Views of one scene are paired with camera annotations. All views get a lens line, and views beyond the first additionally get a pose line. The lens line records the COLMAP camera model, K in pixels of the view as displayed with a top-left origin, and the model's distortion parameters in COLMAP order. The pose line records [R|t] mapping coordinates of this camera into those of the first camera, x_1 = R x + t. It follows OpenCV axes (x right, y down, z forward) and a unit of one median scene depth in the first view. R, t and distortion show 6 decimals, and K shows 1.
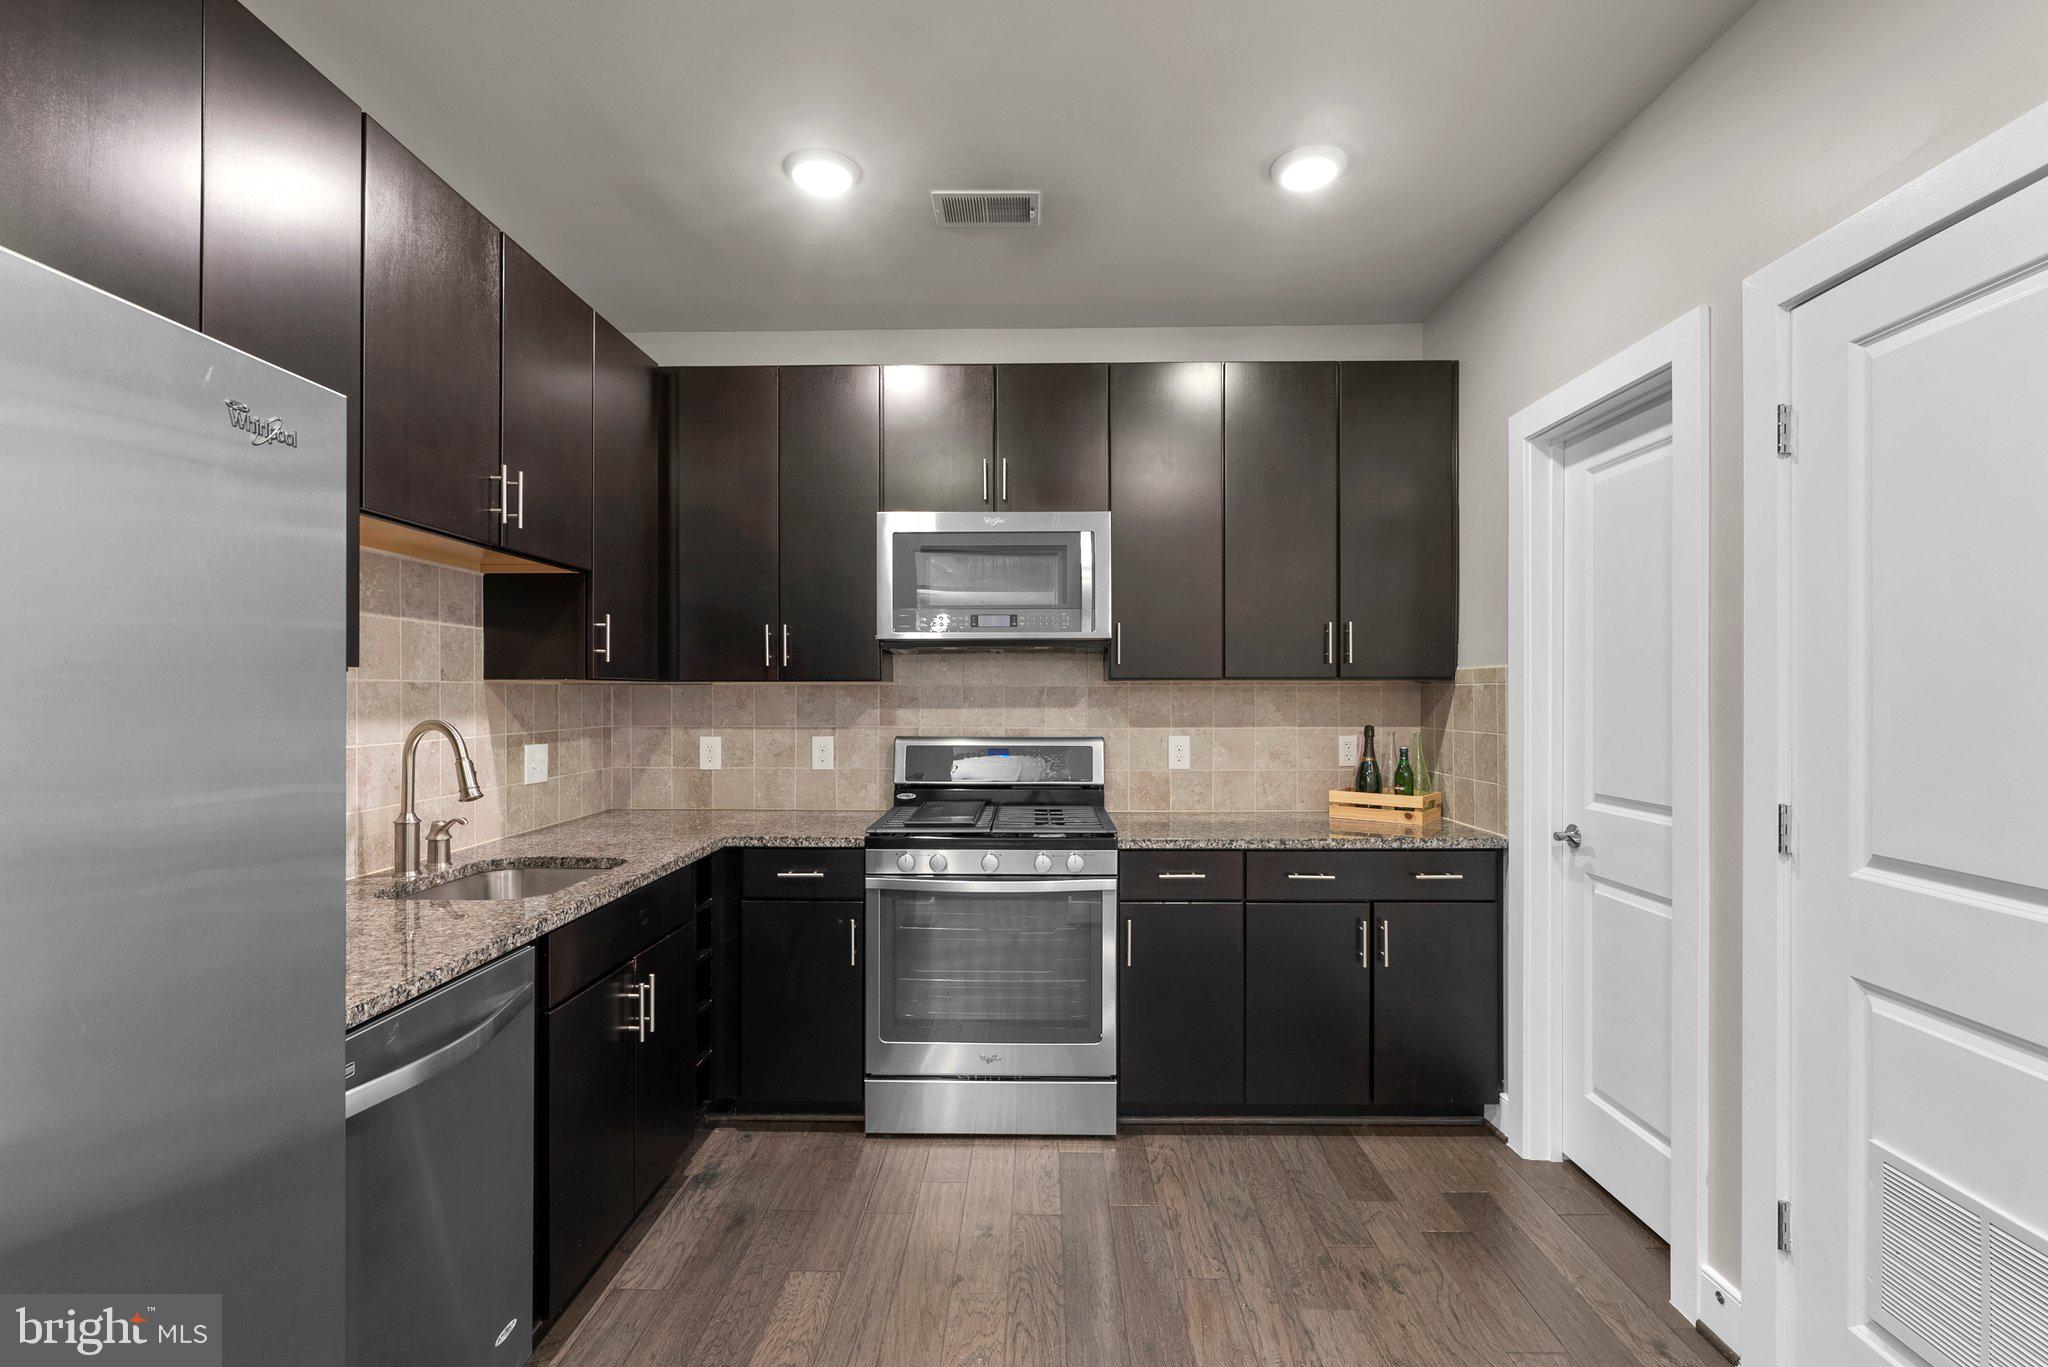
lens RADIAL K [[949.4, 0, 1022.0], [0, 949.4, 693.0], [0, 0, 1]] dist [-0.011488, 0.008917]
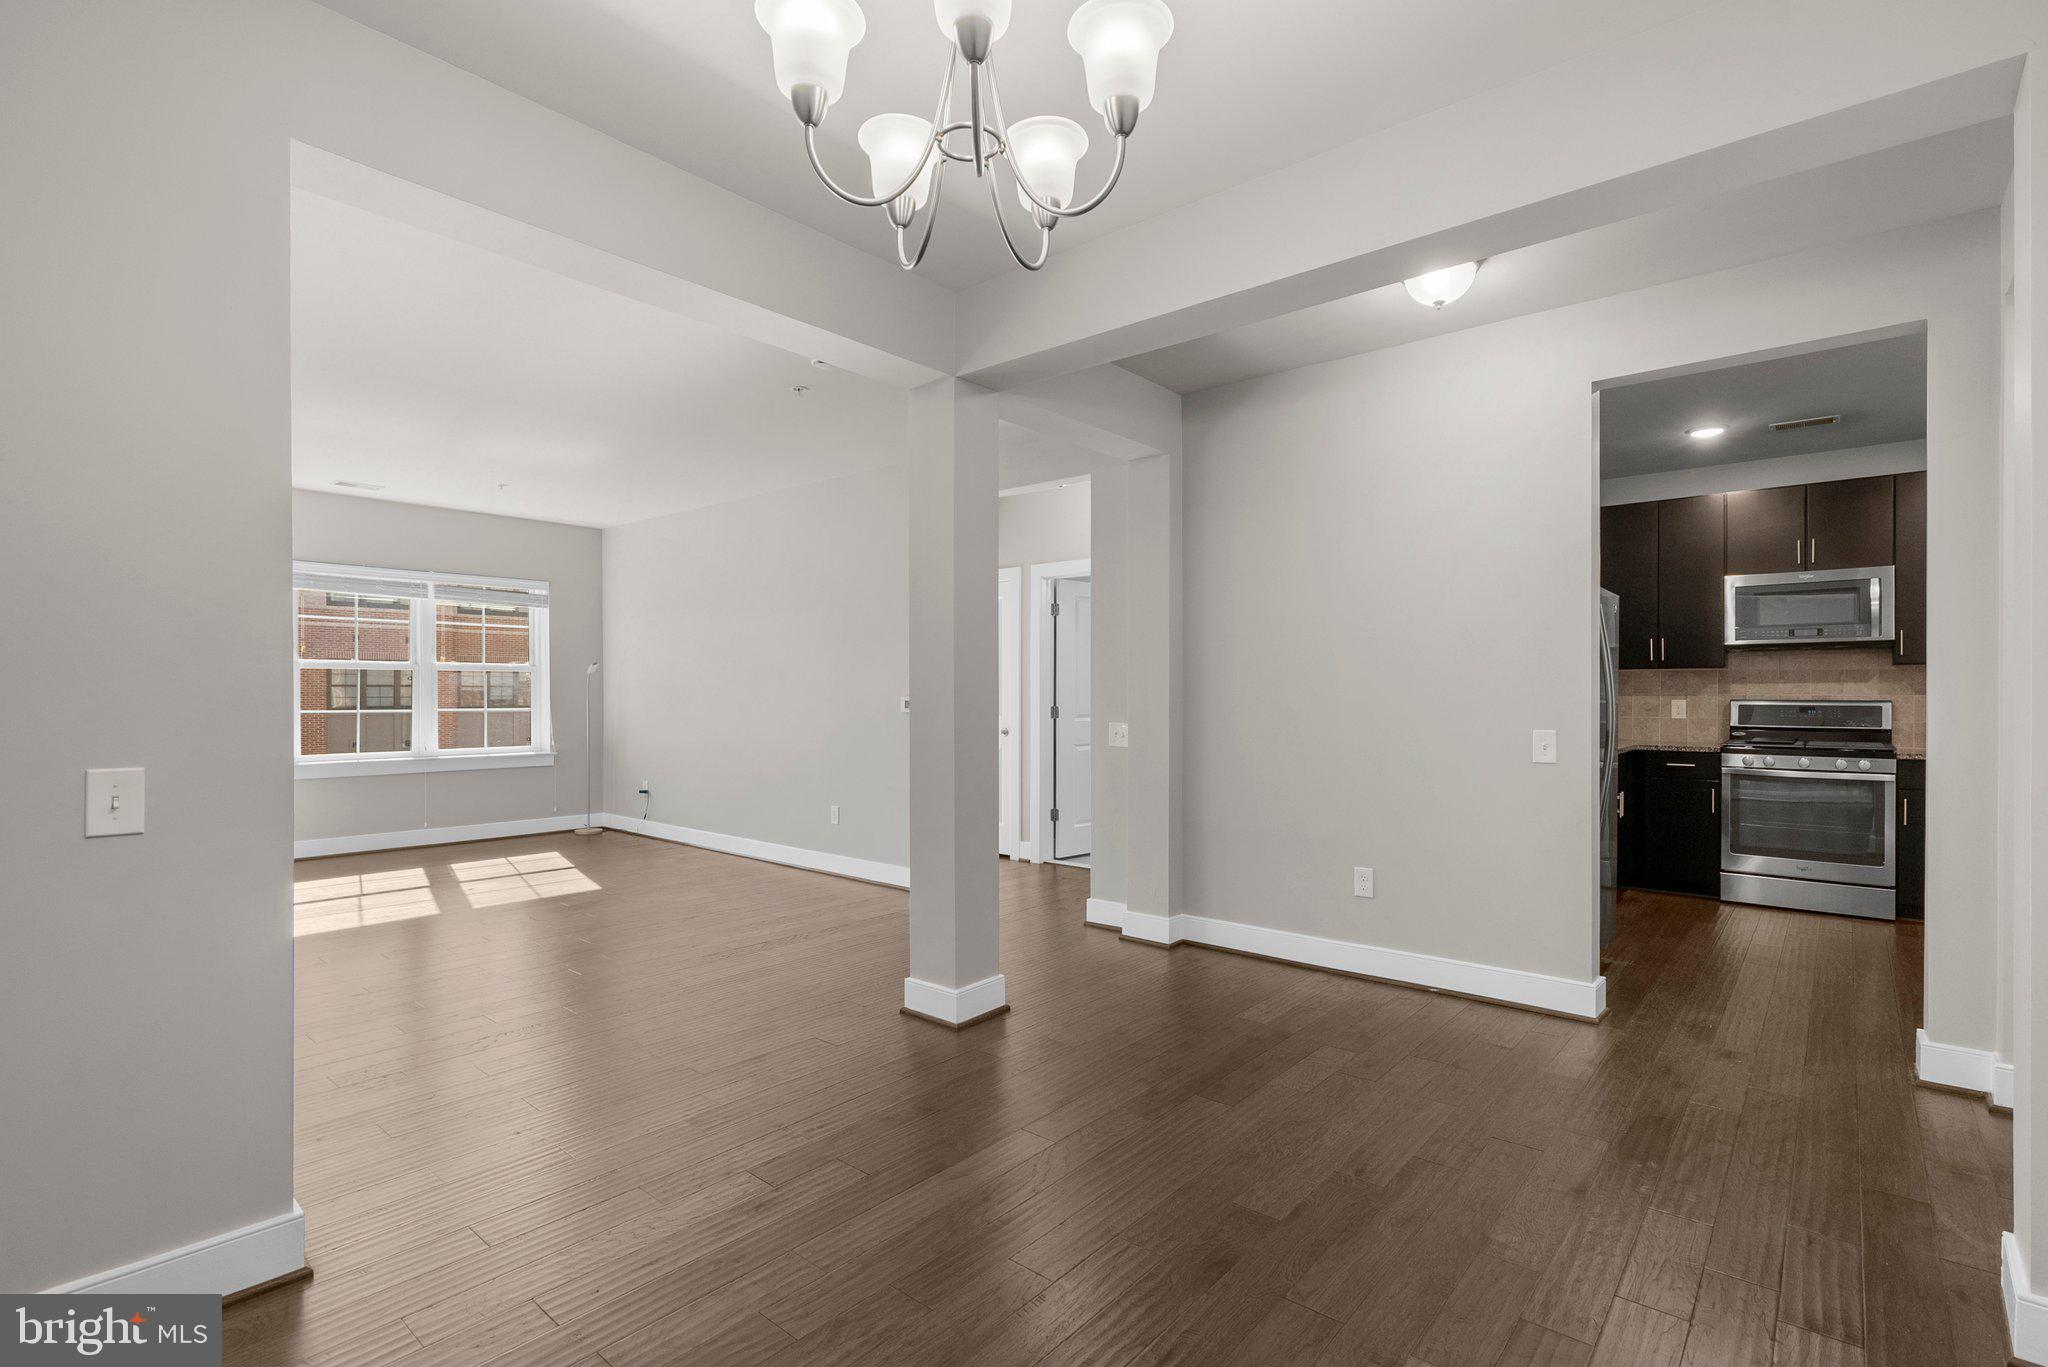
lens RADIAL K [[942.9, 0, 1028.0], [0, 942.9, 698.5], [0, 0, 1]] dist [-0.001729, 0.000690]
pose [[0.768689, 0.003338, -0.639614, -0.021813], [-0.000595, 0.999990, 0.004504, 0.044108], [0.639623, -0.003081, 0.768683, -1.394020]]
